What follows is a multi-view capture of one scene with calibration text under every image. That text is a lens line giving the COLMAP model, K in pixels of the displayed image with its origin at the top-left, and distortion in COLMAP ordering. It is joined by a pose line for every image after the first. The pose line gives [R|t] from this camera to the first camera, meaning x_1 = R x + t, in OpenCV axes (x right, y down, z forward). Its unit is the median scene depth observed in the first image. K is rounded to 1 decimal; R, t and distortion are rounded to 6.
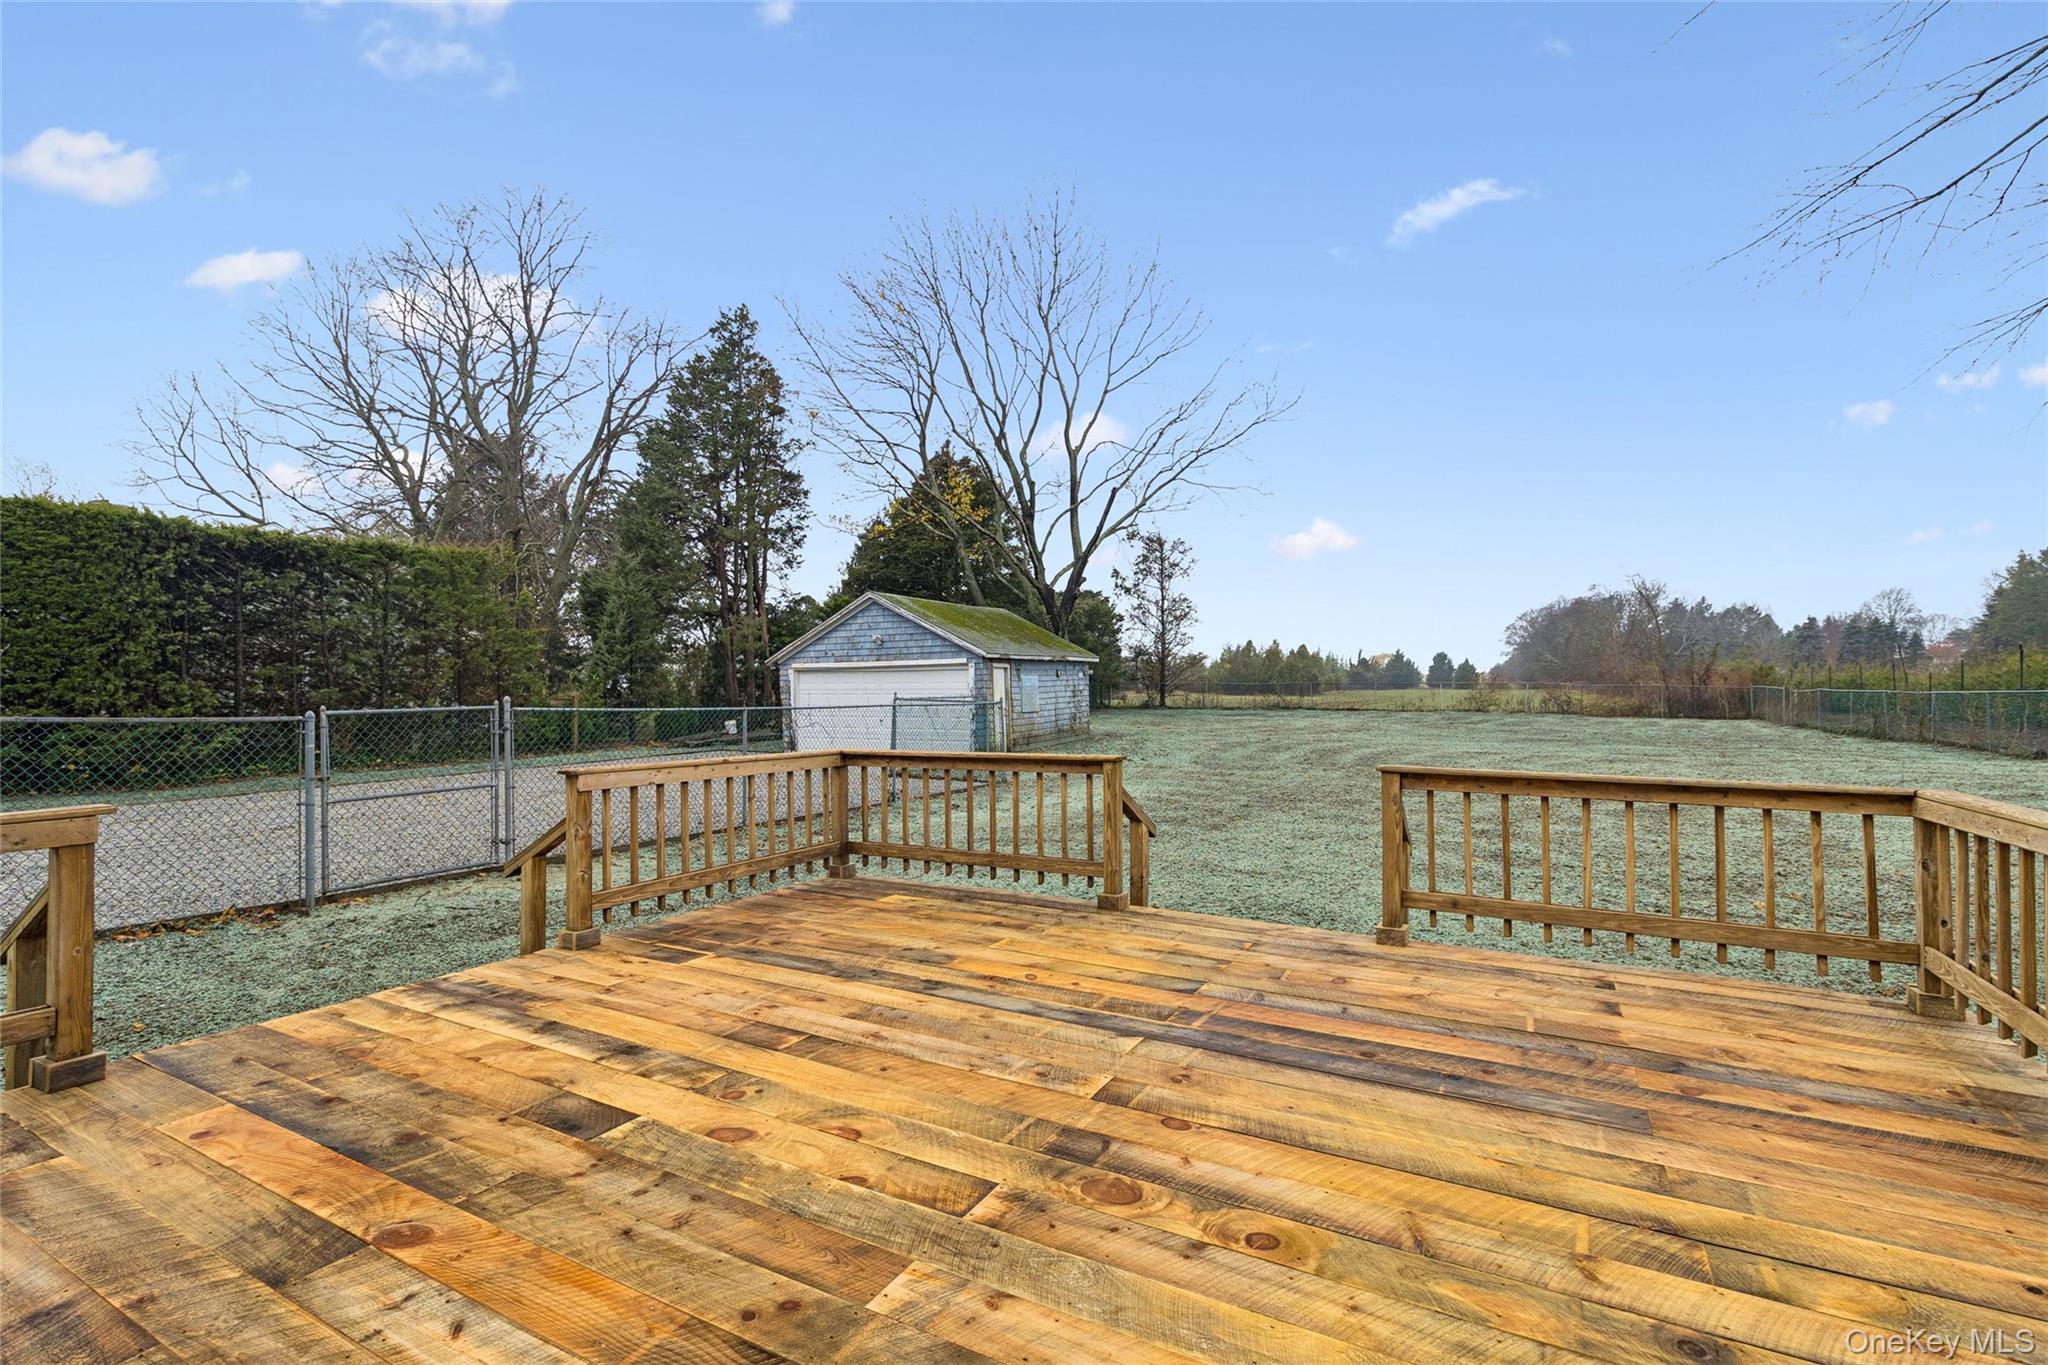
lens RADIAL K [[980.0, 0, 1031.1], [0, 980.0, 685.3], [0, 0, 1]] dist [-0.001178, 0.000049]
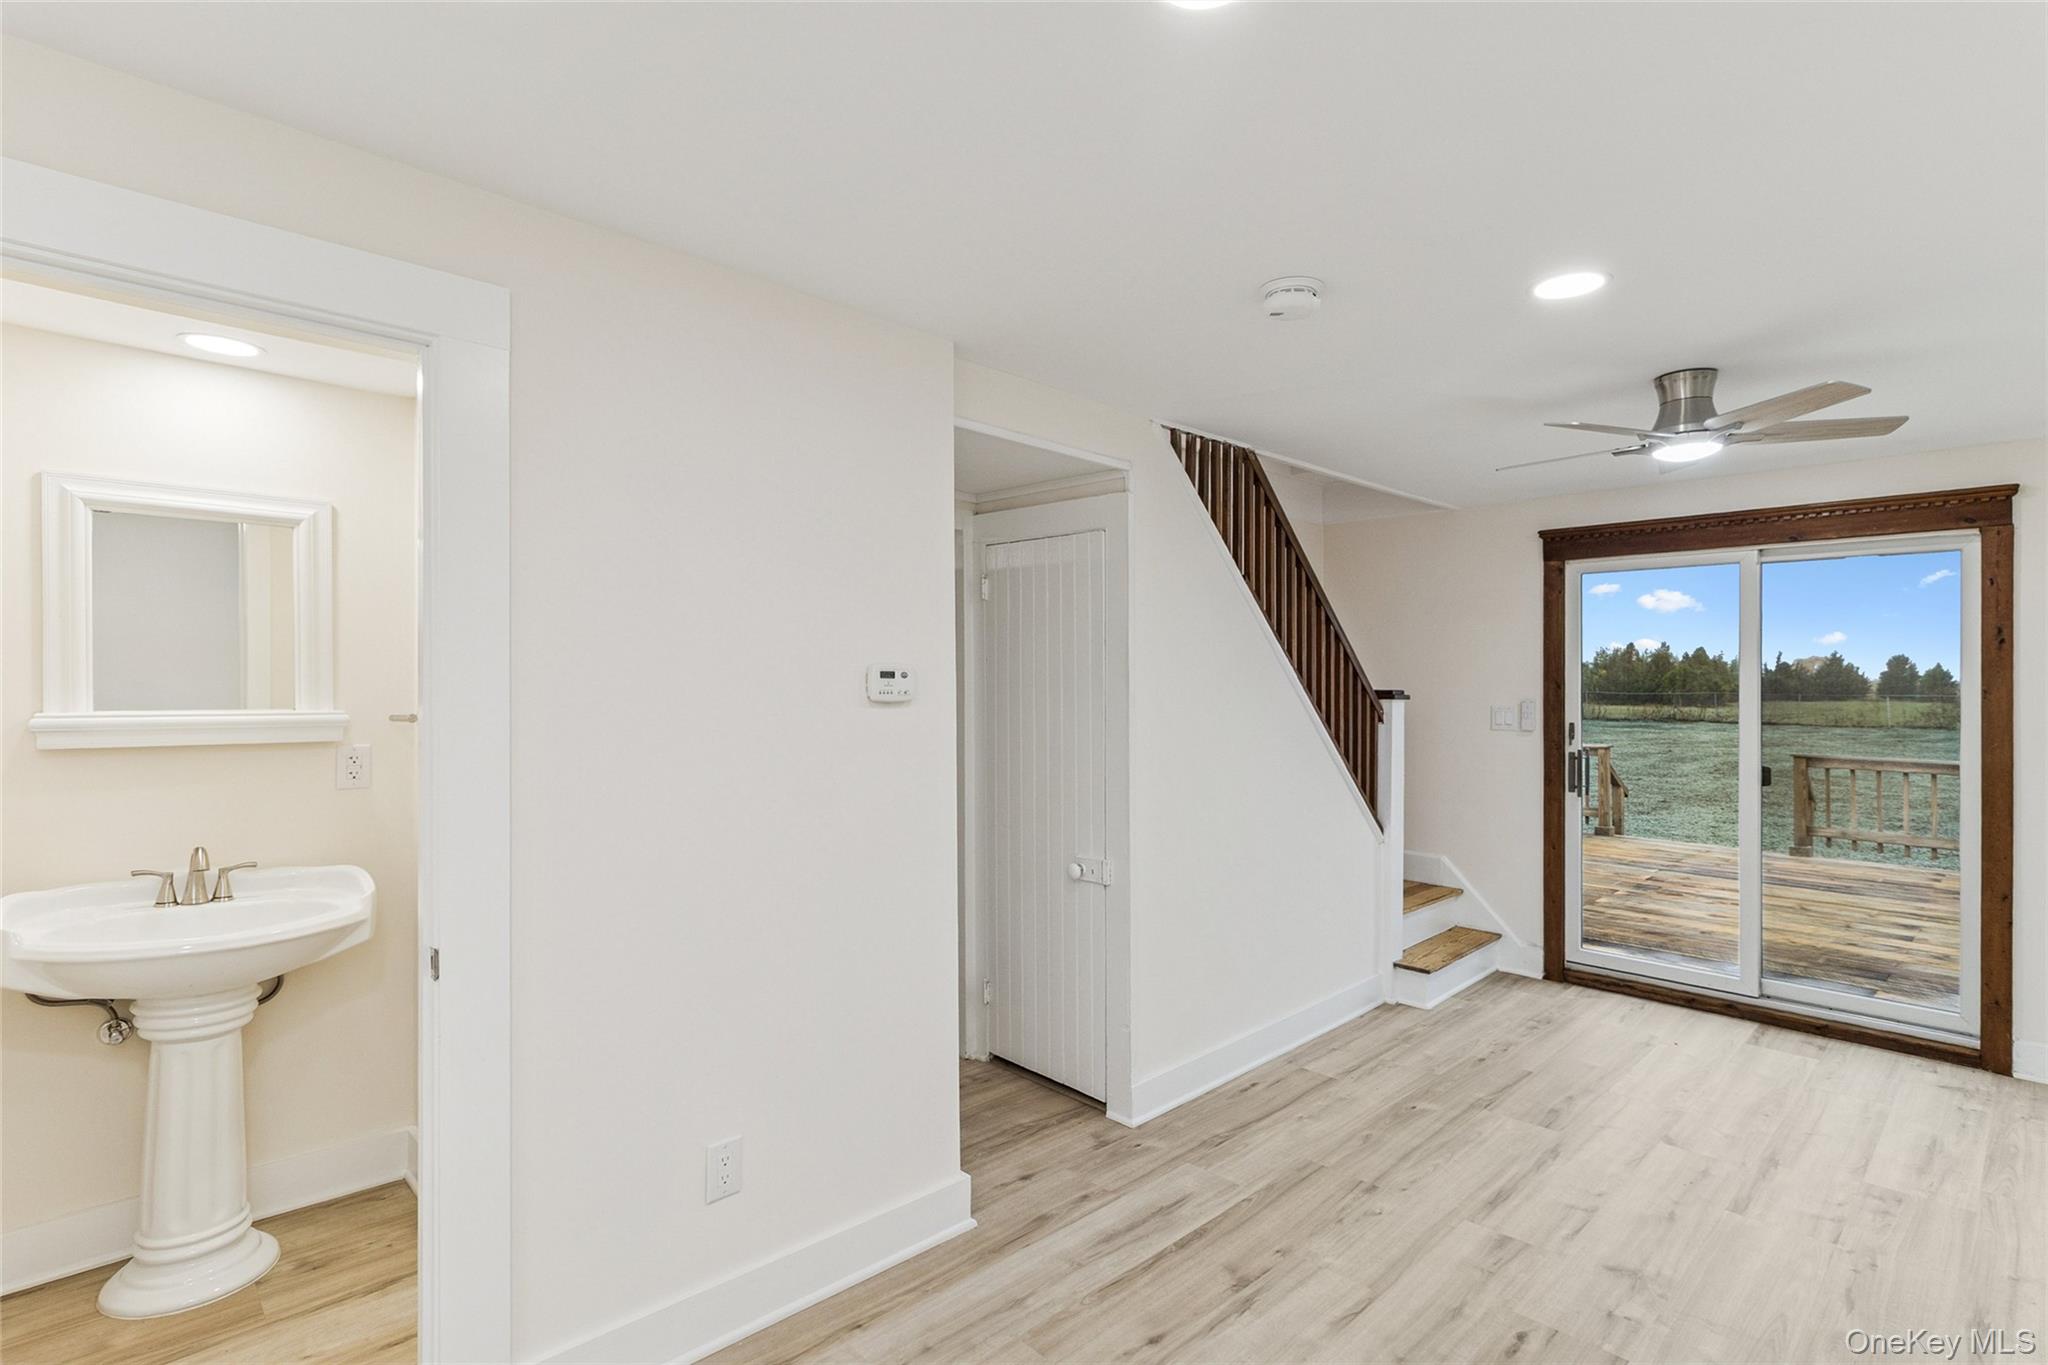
lens RADIAL K [[980.0, 0, 1031.1], [0, 980.0, 685.3], [0, 0, 1]] dist [-0.001178, 0.000049]
pose [[0.946529, 0.009435, -0.322482, -0.049331], [-0.010642, 0.999941, -0.001982, -0.002816], [0.322444, 0.005308, 0.946574, -0.146524]]
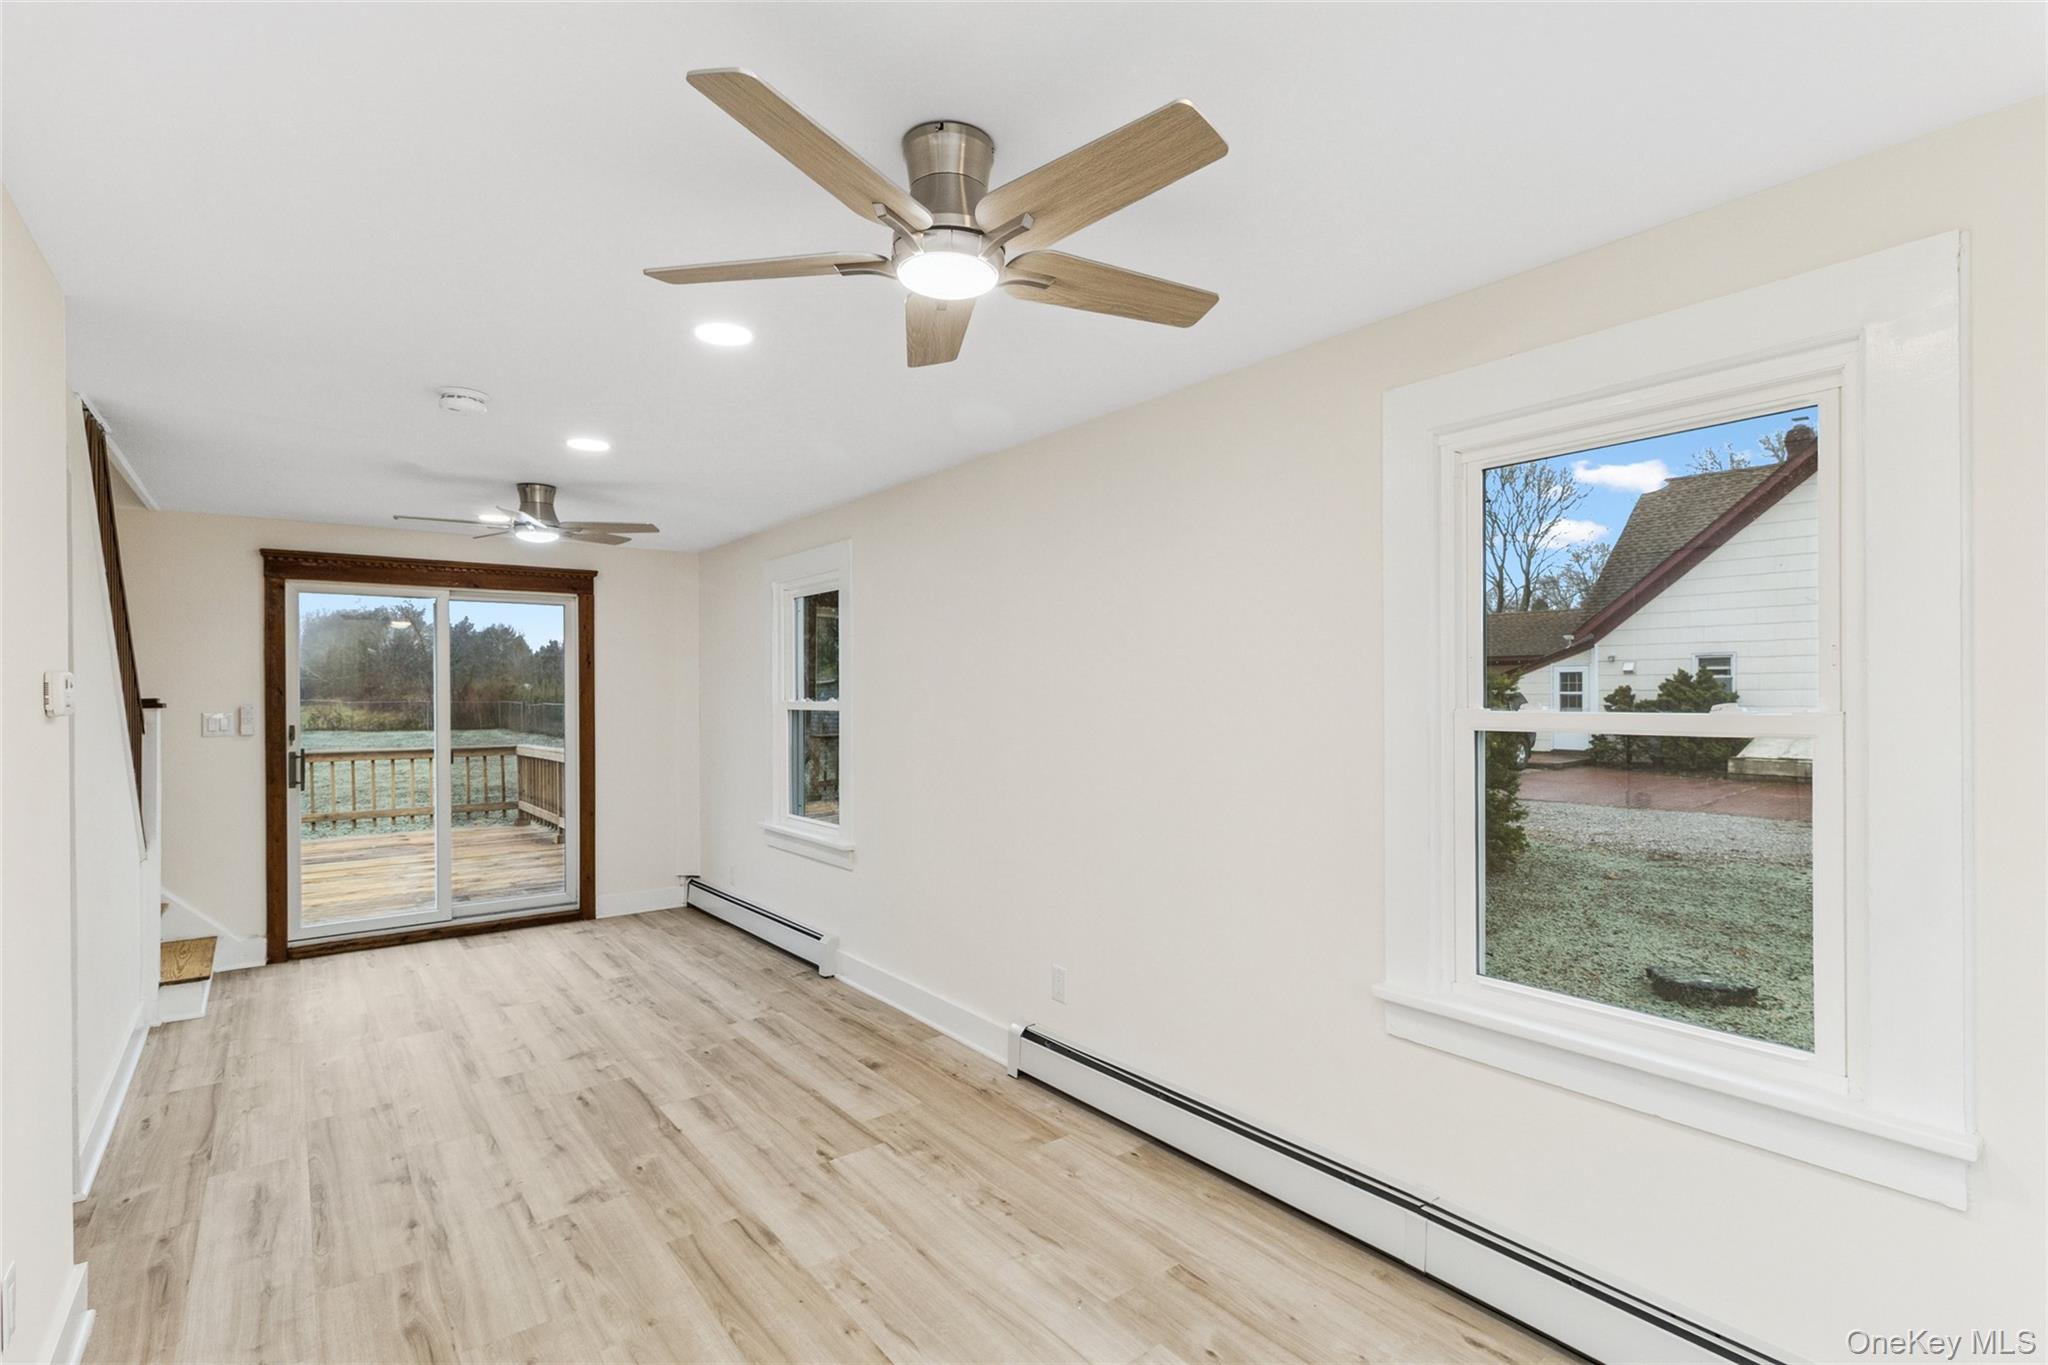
lens RADIAL K [[980.0, 0, 1031.1], [0, 980.0, 685.3], [0, 0, 1]] dist [-0.001178, 0.000049]
pose [[0.431483, 0.003246, 0.902115, -0.102726], [0.010600, 0.999906, -0.008668, -0.002394], [-0.902059, 0.013303, 0.431408, -0.160118]]
